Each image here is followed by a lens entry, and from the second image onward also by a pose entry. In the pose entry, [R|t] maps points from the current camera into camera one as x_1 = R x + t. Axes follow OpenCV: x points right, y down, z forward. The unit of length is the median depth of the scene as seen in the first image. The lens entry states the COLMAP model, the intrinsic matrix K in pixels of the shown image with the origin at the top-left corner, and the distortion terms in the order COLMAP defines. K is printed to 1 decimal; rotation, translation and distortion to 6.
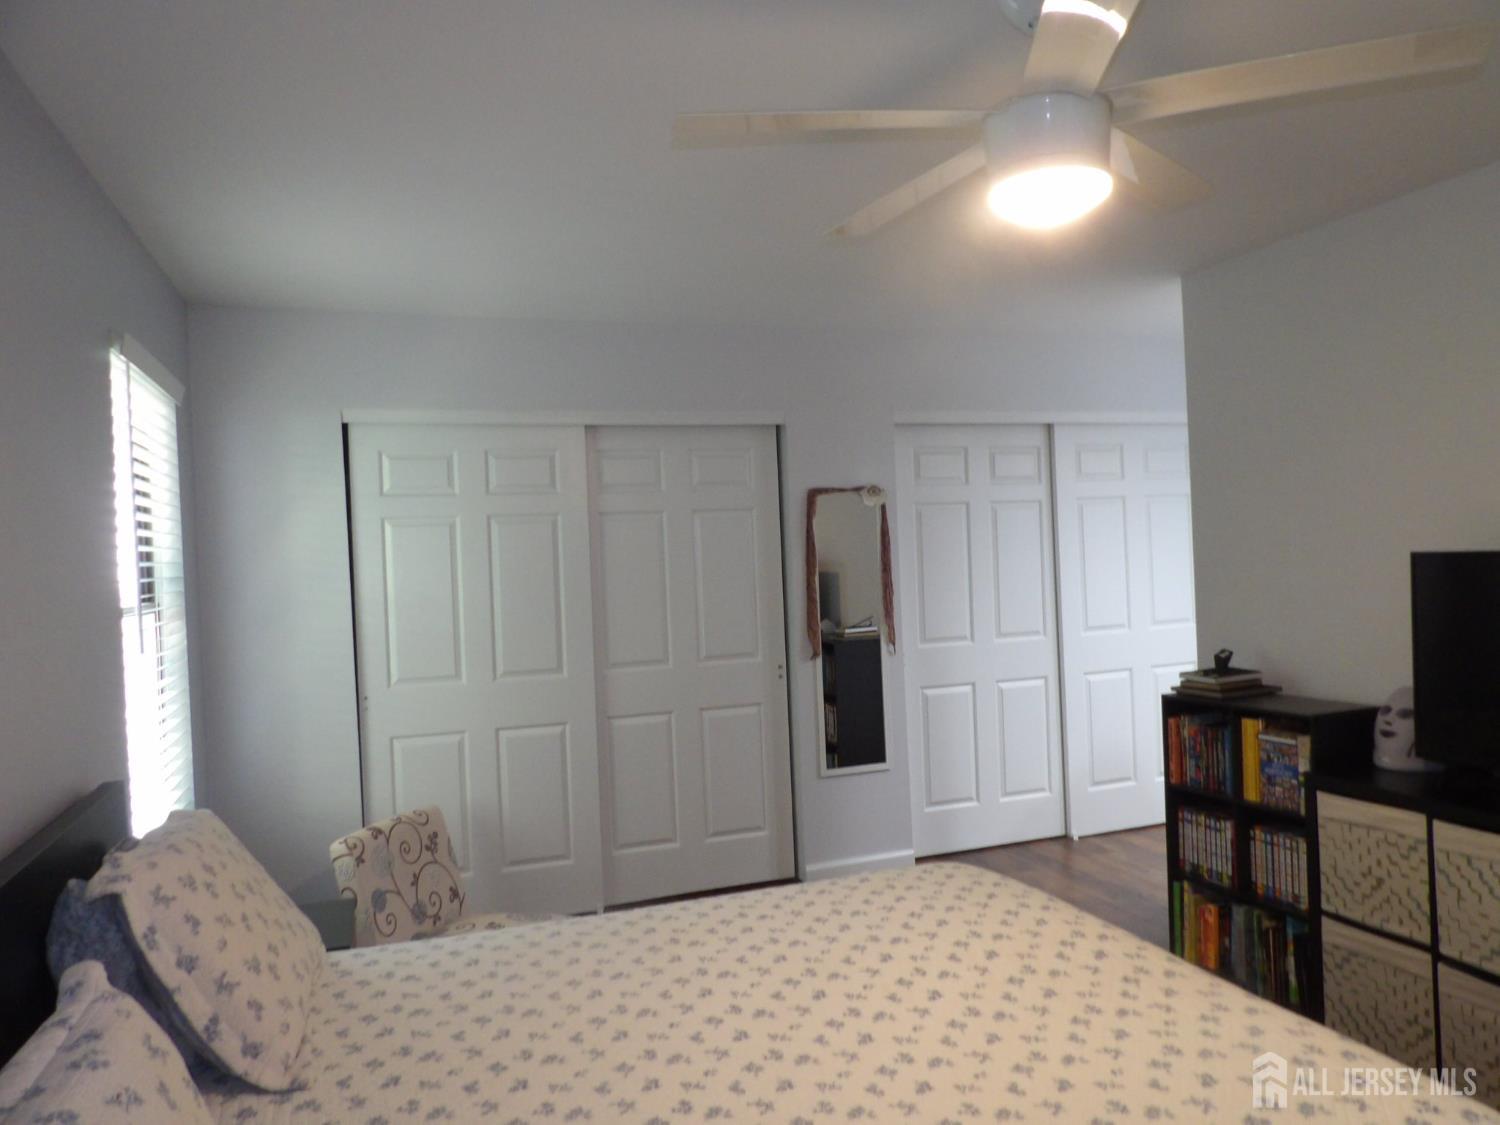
lens RADIAL K [[1073.8, 0, 750.0], [0, 1073.8, 562.5], [0, 0, 1]] dist [-0.031024, 0.032463]
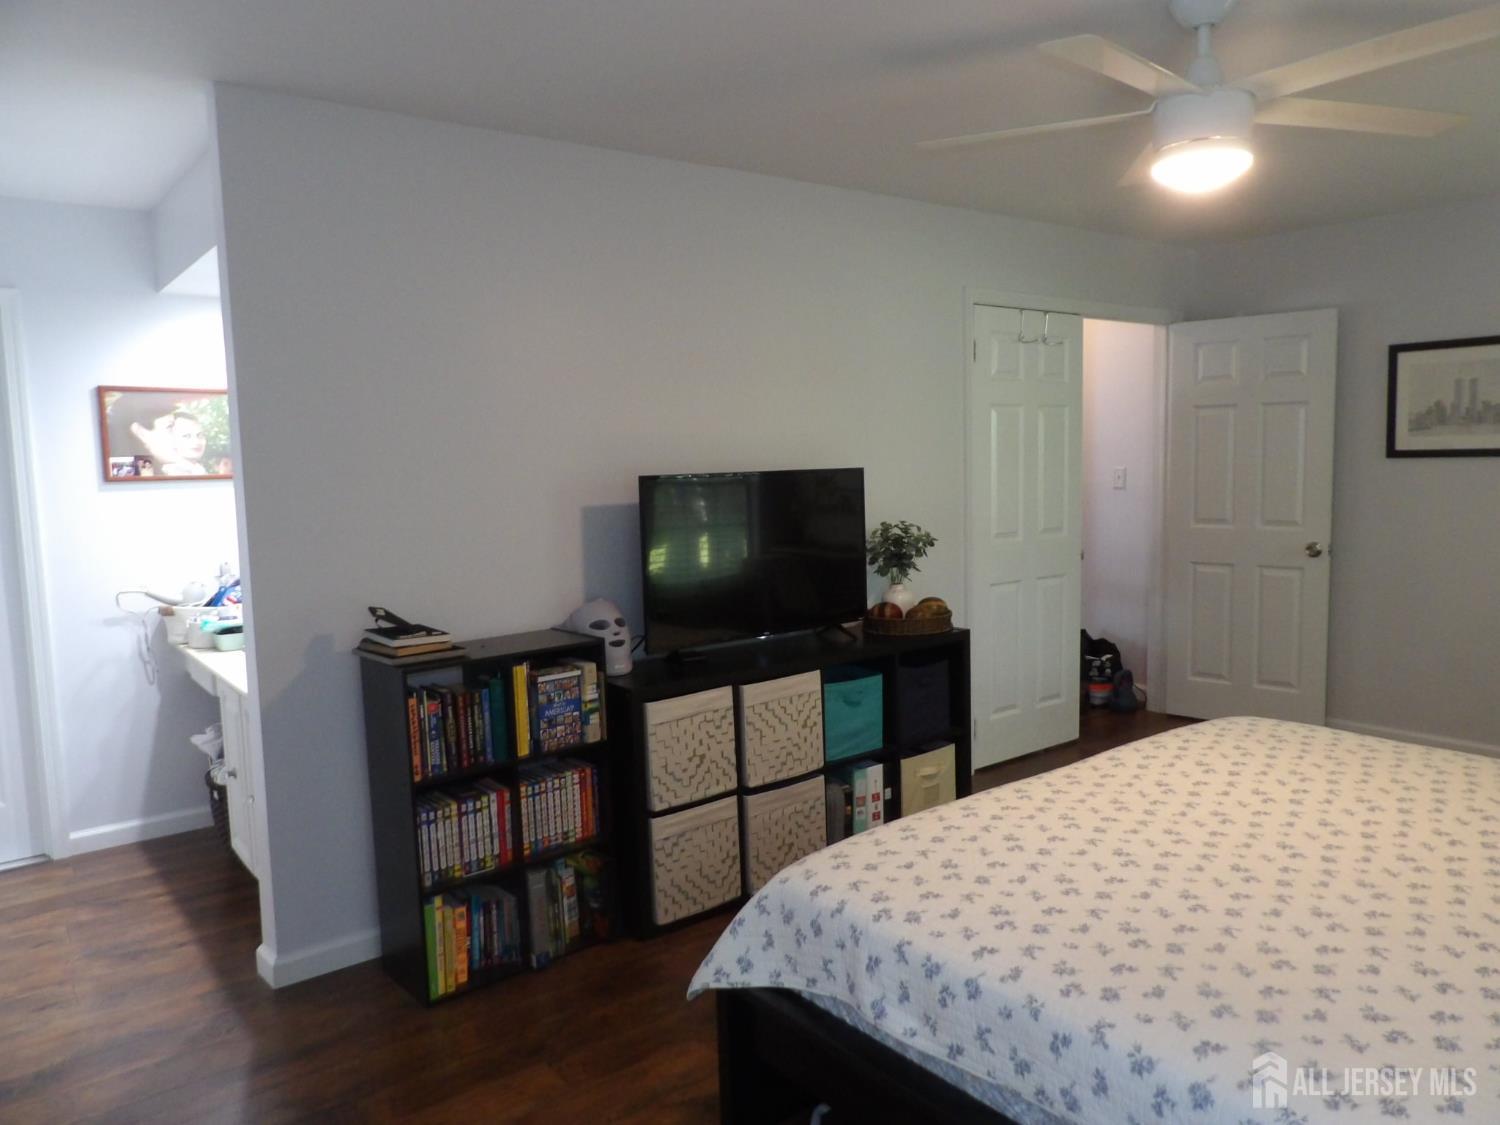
lens RADIAL K [[1073.8, 0, 750.0], [0, 1073.8, 562.5], [0, 0, 1]] dist [-0.031024, 0.032463]
pose [[-0.316387, -0.040009, 0.947786, -0.425423], [0.050809, 0.996961, 0.059046, 0.017024], [-0.947269, 0.066837, -0.313392, 1.057634]]
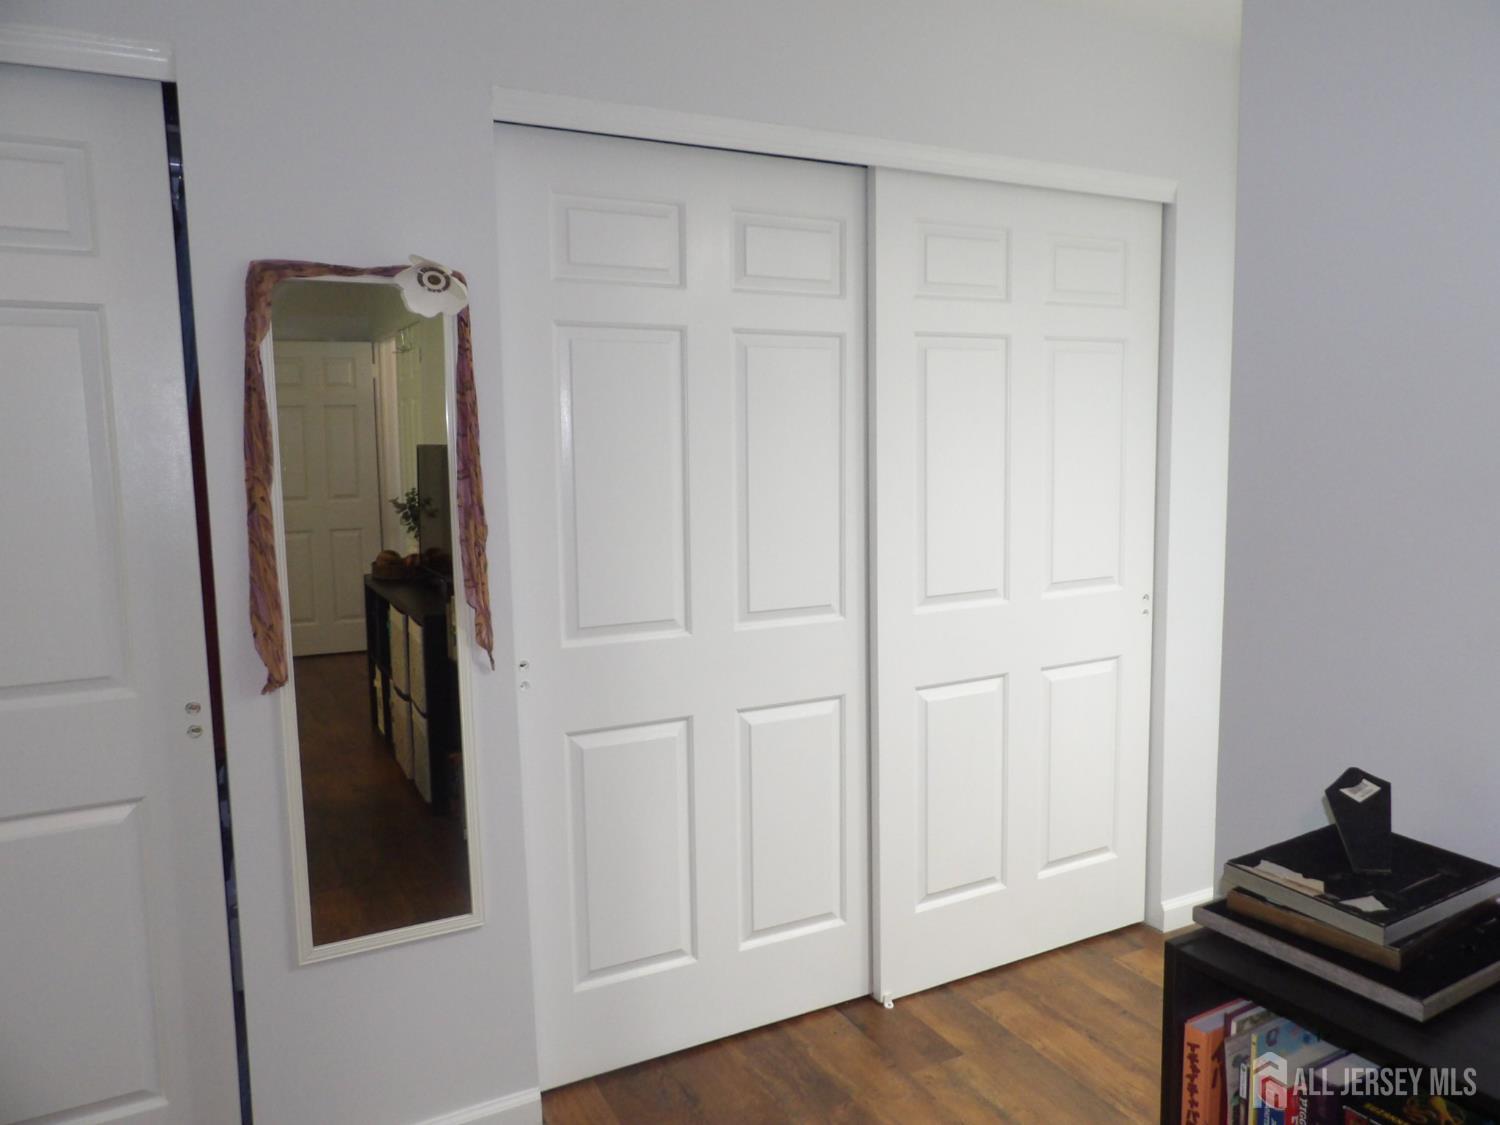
lens RADIAL K [[1073.8, 0, 750.0], [0, 1073.8, 562.5], [0, 0, 1]] dist [-0.031024, 0.032463]
pose [[0.989382, 0.010910, 0.144926, 0.244307], [-0.025513, 0.994732, 0.099288, -0.004251], [-0.143079, -0.101932, 0.984448, 0.791404]]
